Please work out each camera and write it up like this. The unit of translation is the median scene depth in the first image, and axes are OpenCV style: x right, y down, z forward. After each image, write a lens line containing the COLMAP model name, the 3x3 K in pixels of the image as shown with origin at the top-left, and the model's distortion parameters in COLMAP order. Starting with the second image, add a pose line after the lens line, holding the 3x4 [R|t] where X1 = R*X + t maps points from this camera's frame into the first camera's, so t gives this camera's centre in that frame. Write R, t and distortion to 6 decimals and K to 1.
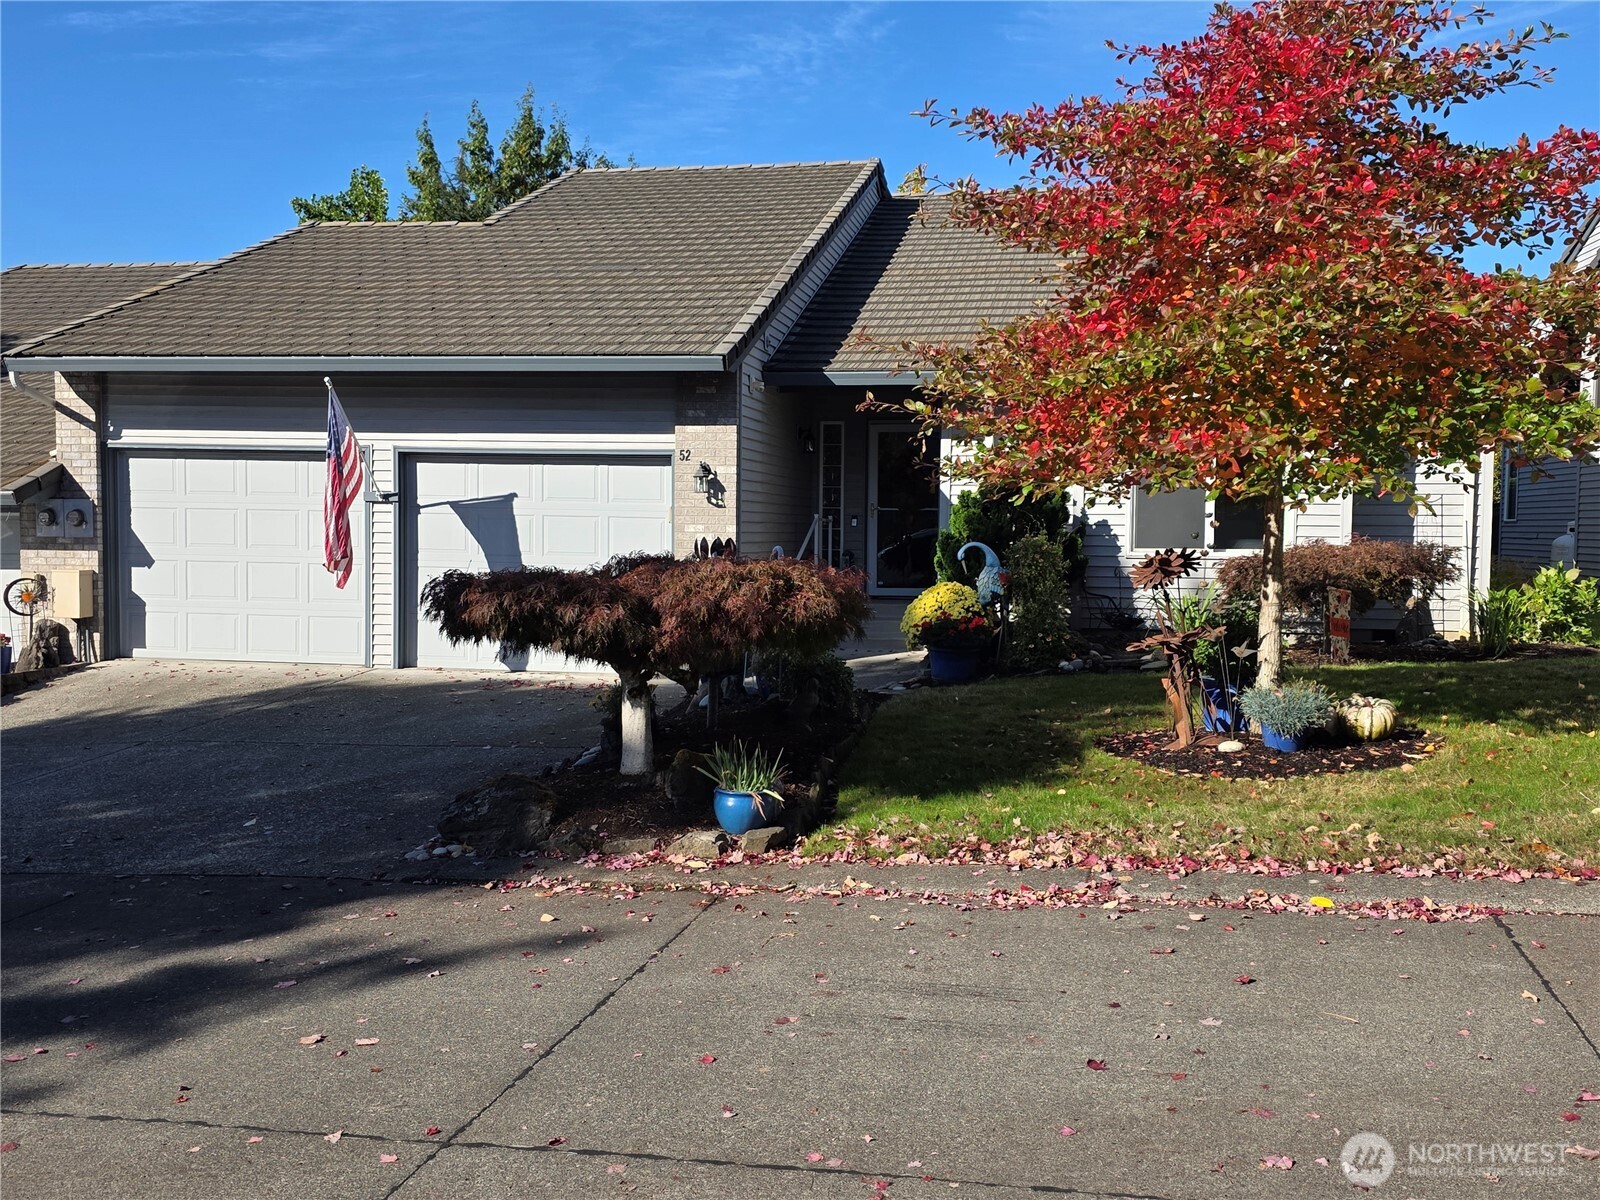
lens RADIAL K [[1500.4, 0, 800.0], [0, 1500.4, 600.0], [0, 0, 1]] dist [0.083439, -0.131394]
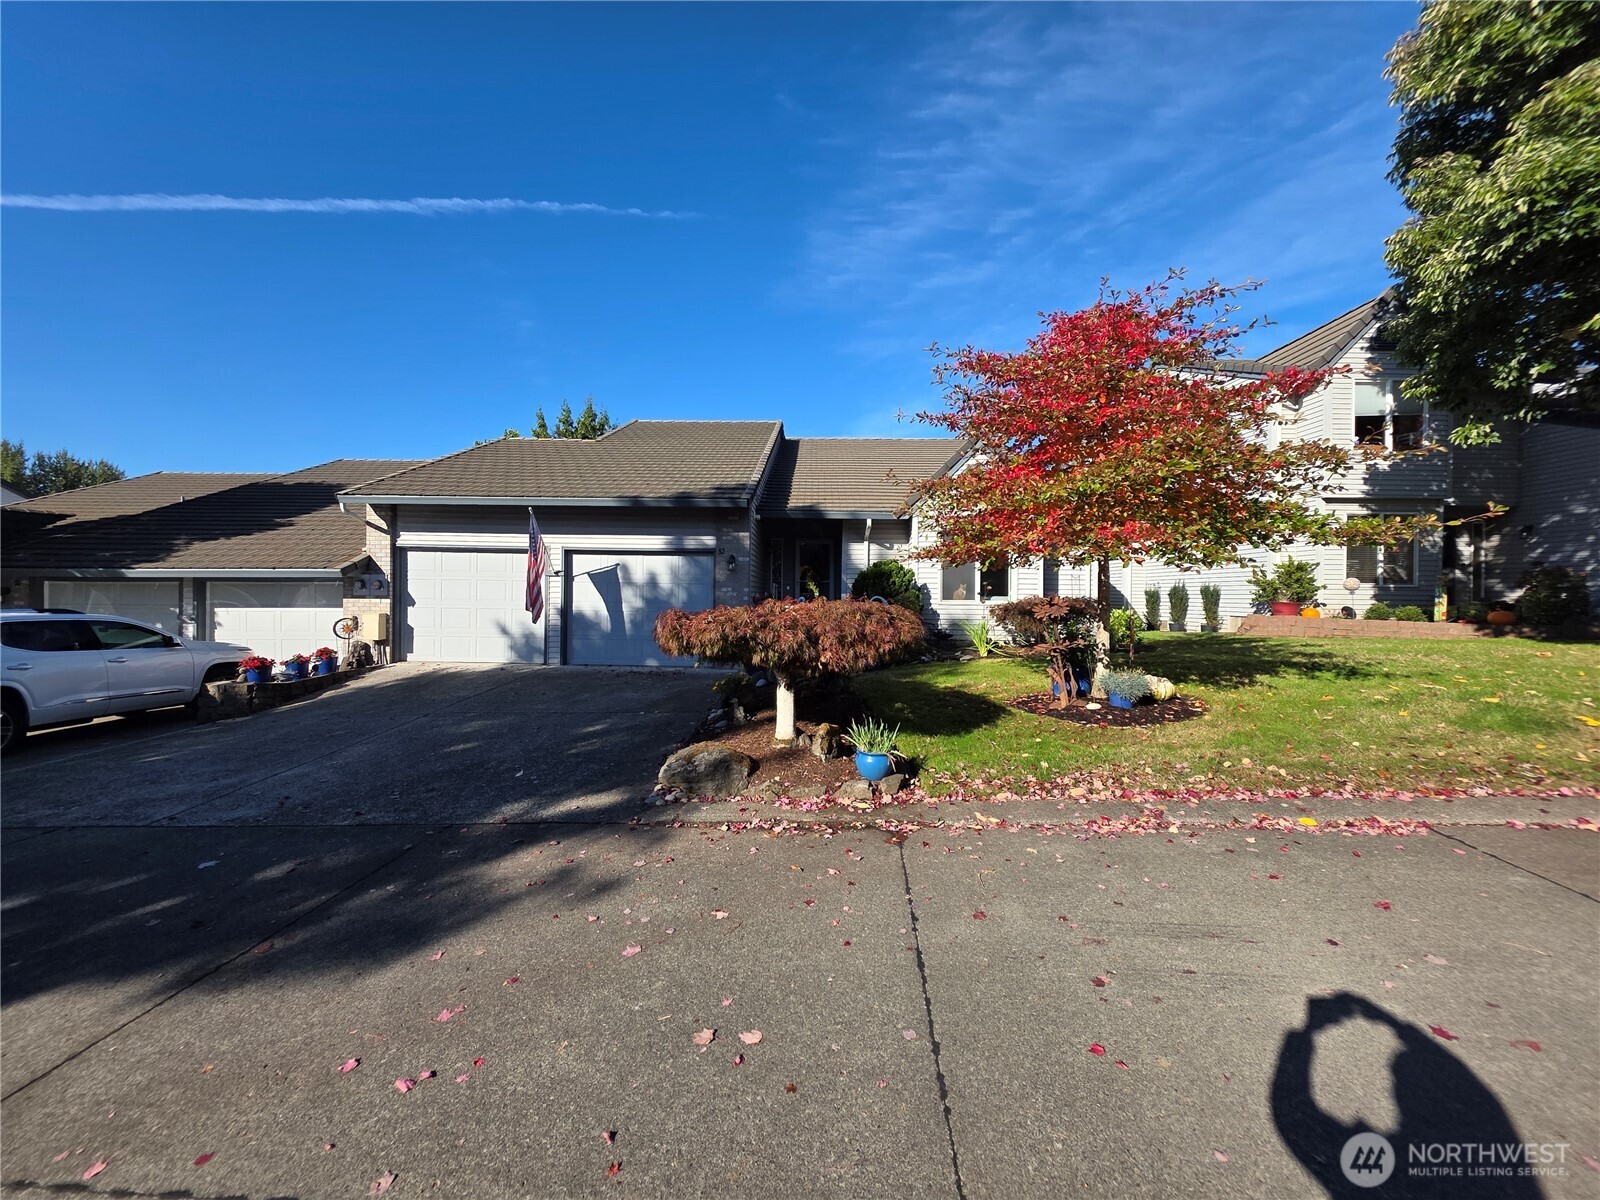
lens RADIAL K [[637.2, 0, 801.4], [0, 637.2, 596.1], [0, 0, 1]] dist [-0.001086, 0.000011]
pose [[0.986129, -0.001390, 0.165975, -0.103670], [0.008867, 0.998978, -0.044321, -0.002100], [-0.165744, 0.045178, 0.985133, 0.167073]]
